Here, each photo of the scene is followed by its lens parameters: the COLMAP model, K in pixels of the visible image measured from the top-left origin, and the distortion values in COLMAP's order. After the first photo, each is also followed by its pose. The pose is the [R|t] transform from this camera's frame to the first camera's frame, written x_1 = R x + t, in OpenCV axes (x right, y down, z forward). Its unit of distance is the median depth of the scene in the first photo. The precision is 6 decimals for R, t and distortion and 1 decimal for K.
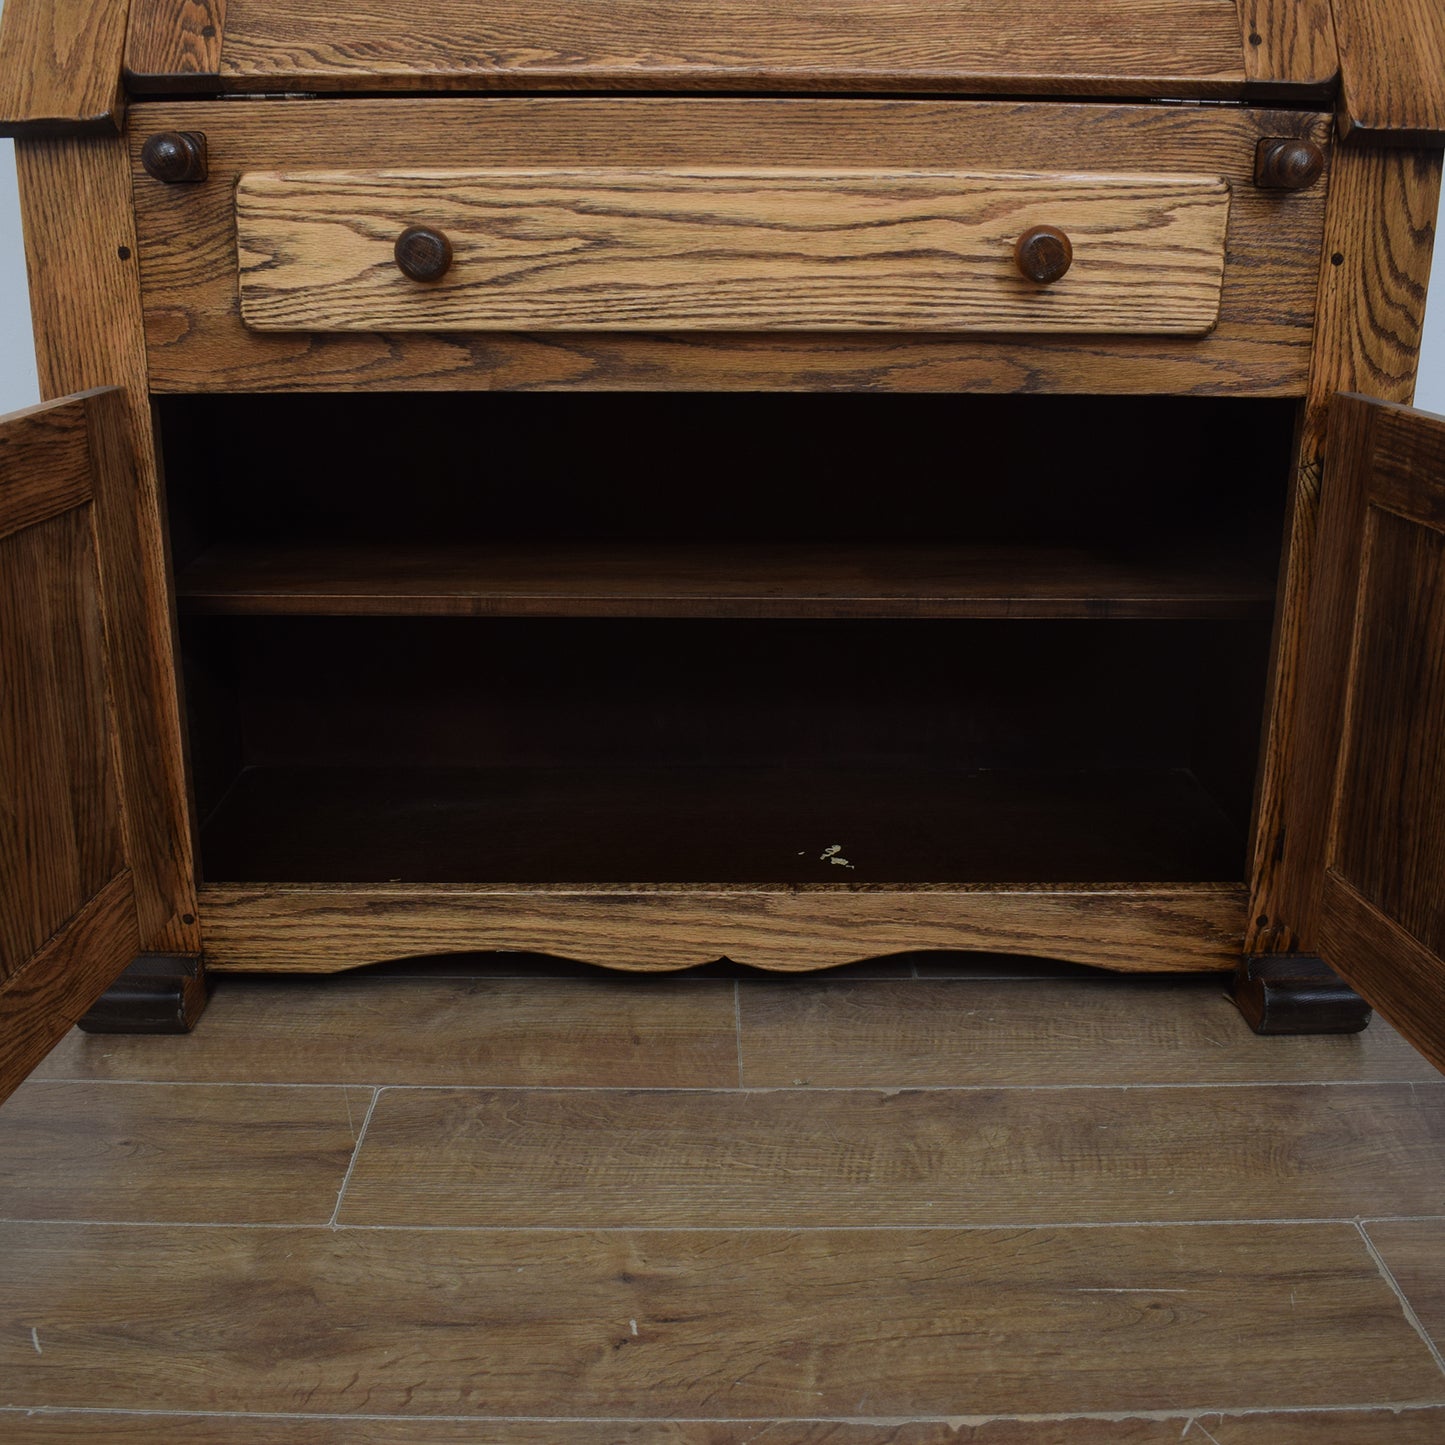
lens RADIAL K [[1696.1, 0, 718.9], [0, 1696.1, 720.3], [0, 0, 1]] dist [-0.093376, 0.000000]
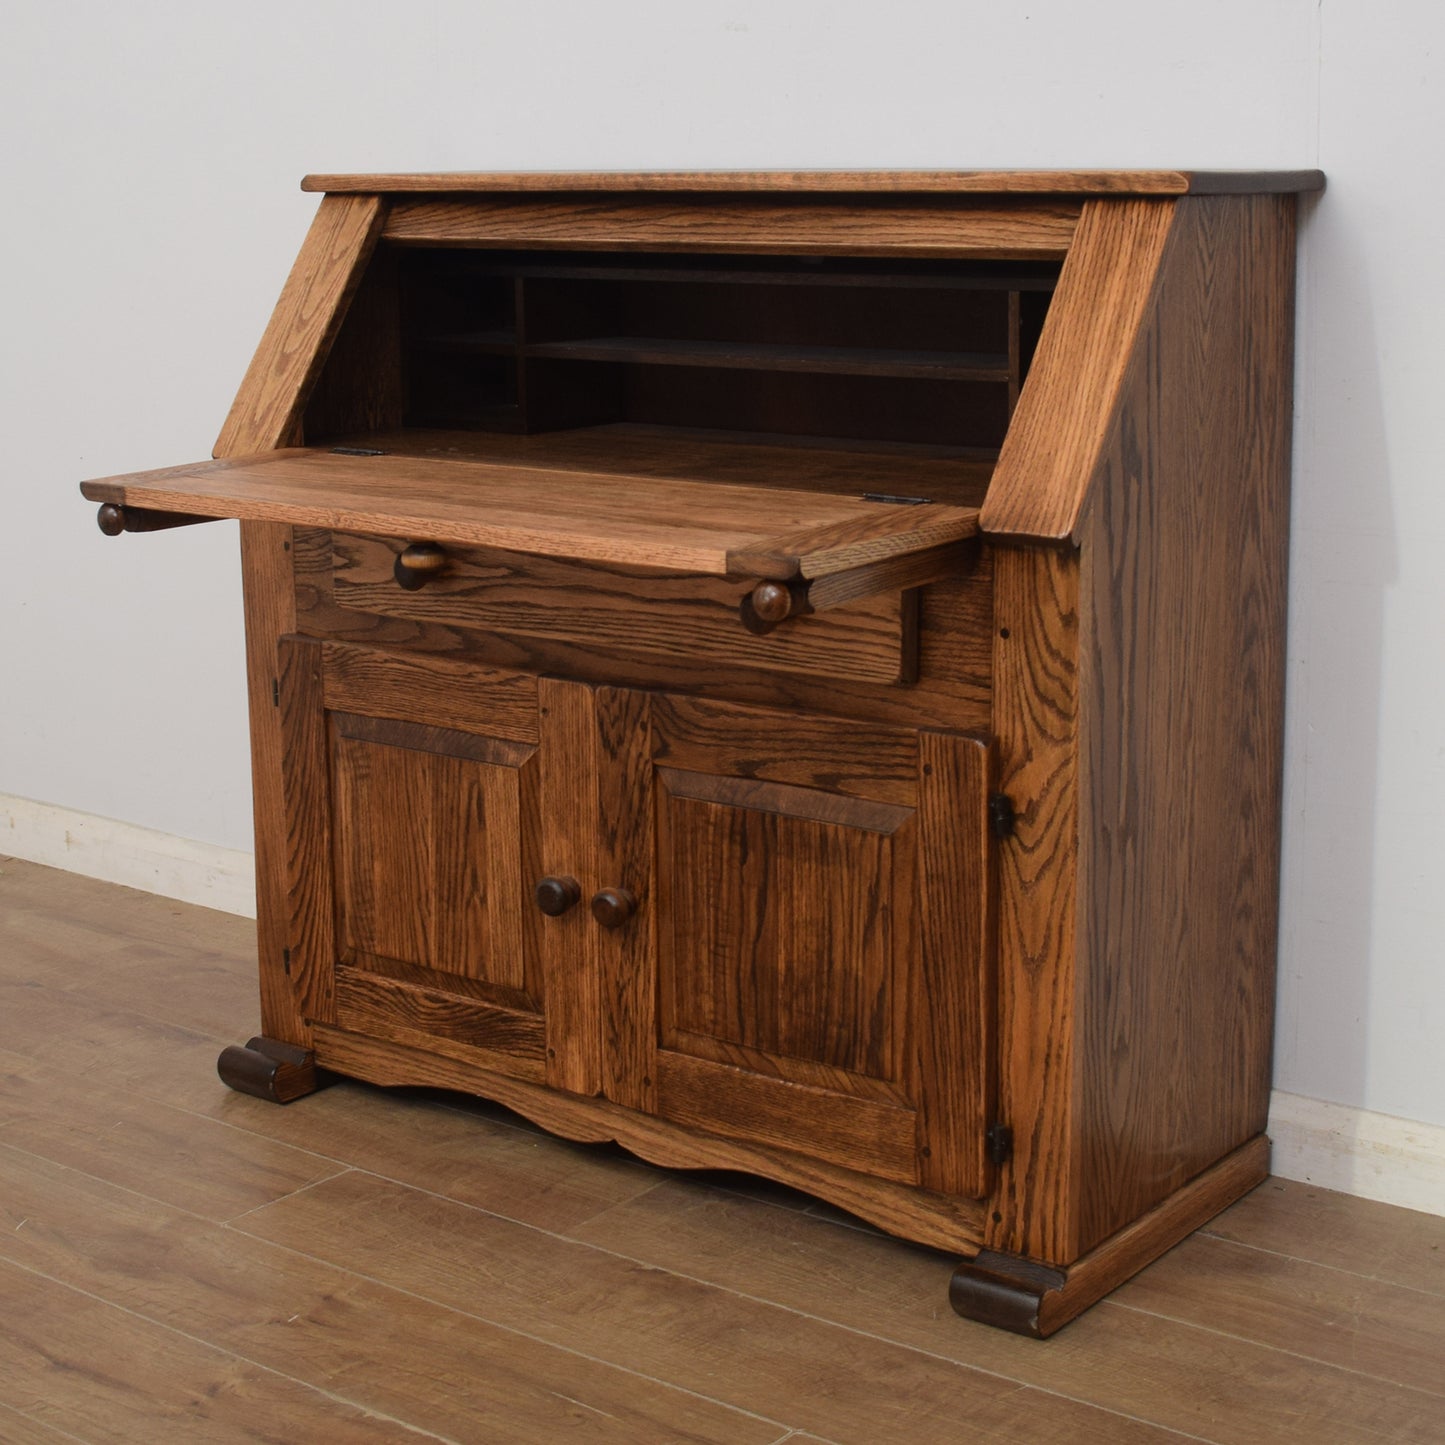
lens RADIAL K [[2642.3, 0, 709.2], [0, 2642.3, 641.3], [0, 0, 1]] dist [-0.094395, 0.000000]
pose [[0.781671, 0.103155, -0.615101, 1.371288], [-0.184161, 0.980428, -0.069611, -0.106781], [0.595881, 0.167691, 0.785370, -0.585353]]
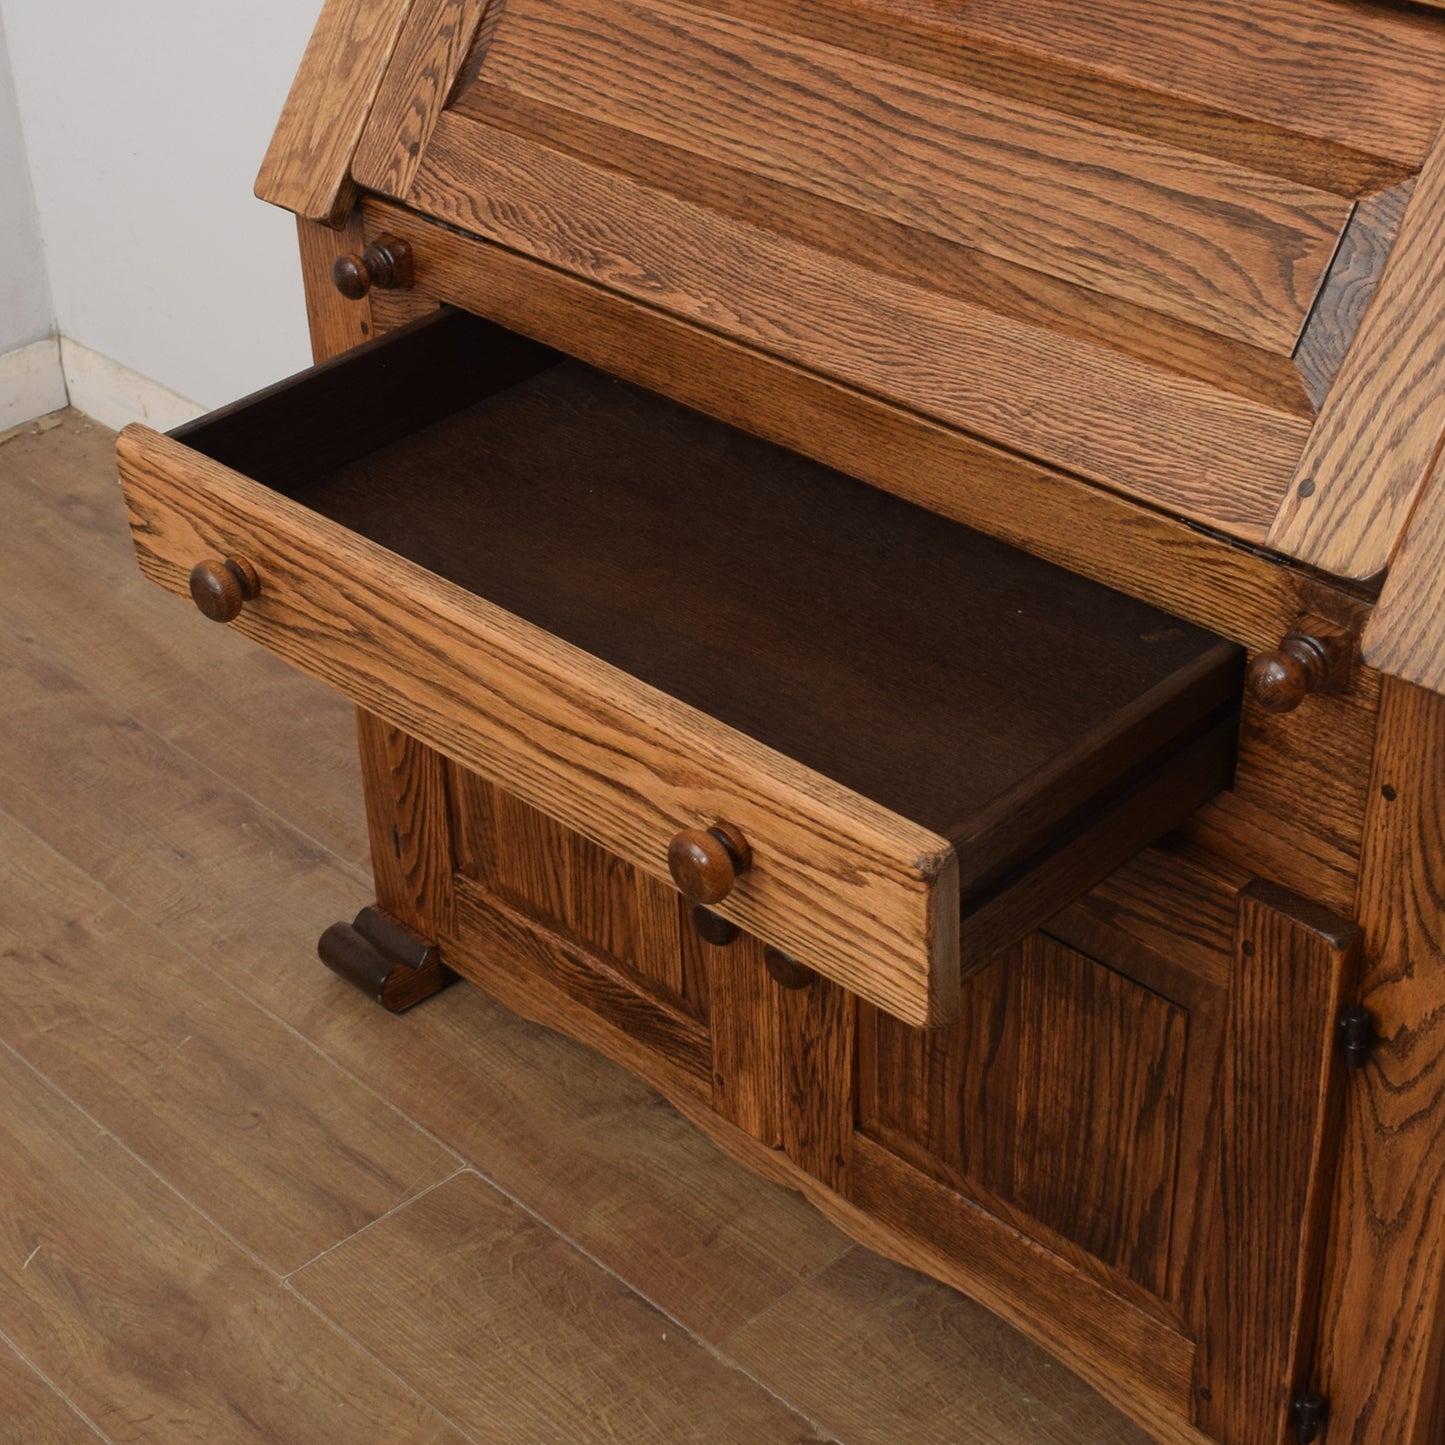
lens RADIAL K [[2642.3, 0, 771.5], [0, 2642.3, 703.2], [0, 0, 1]] dist [-0.094395, 0.000000]
pose [[0.693764, 0.364175, -0.621343, 0.893525], [-0.205954, 0.927025, 0.313380, -0.624615], [0.690126, -0.089444, 0.718140, 0.003189]]
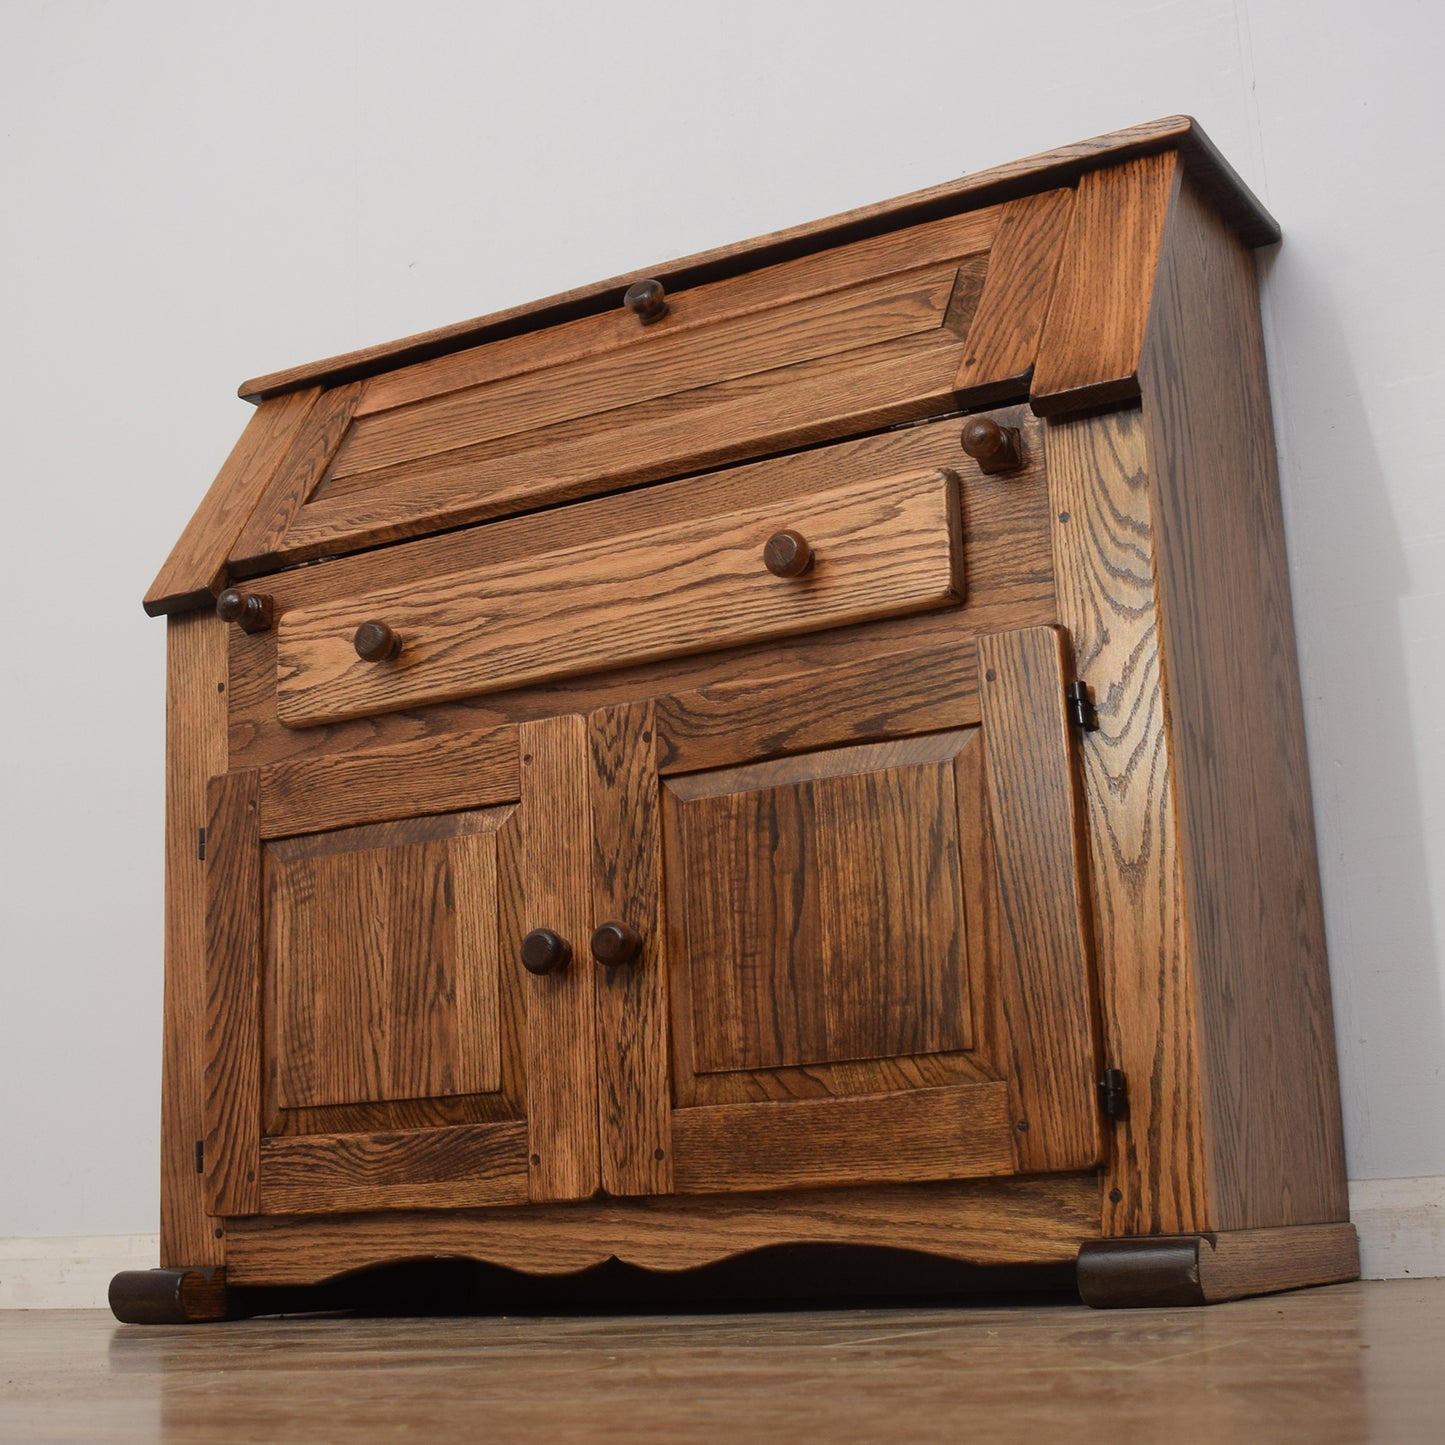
lens RADIAL K [[2317.1, 0, 682.6], [0, 2317.1, 712.1], [0, 0, 1]] dist [-0.101599, 0.000000]
pose [[0.851876, -0.155835, -0.500022, 0.910650], [-0.125938, 0.865749, -0.484374, 0.607287], [0.508376, 0.475599, 0.717886, -0.155355]]
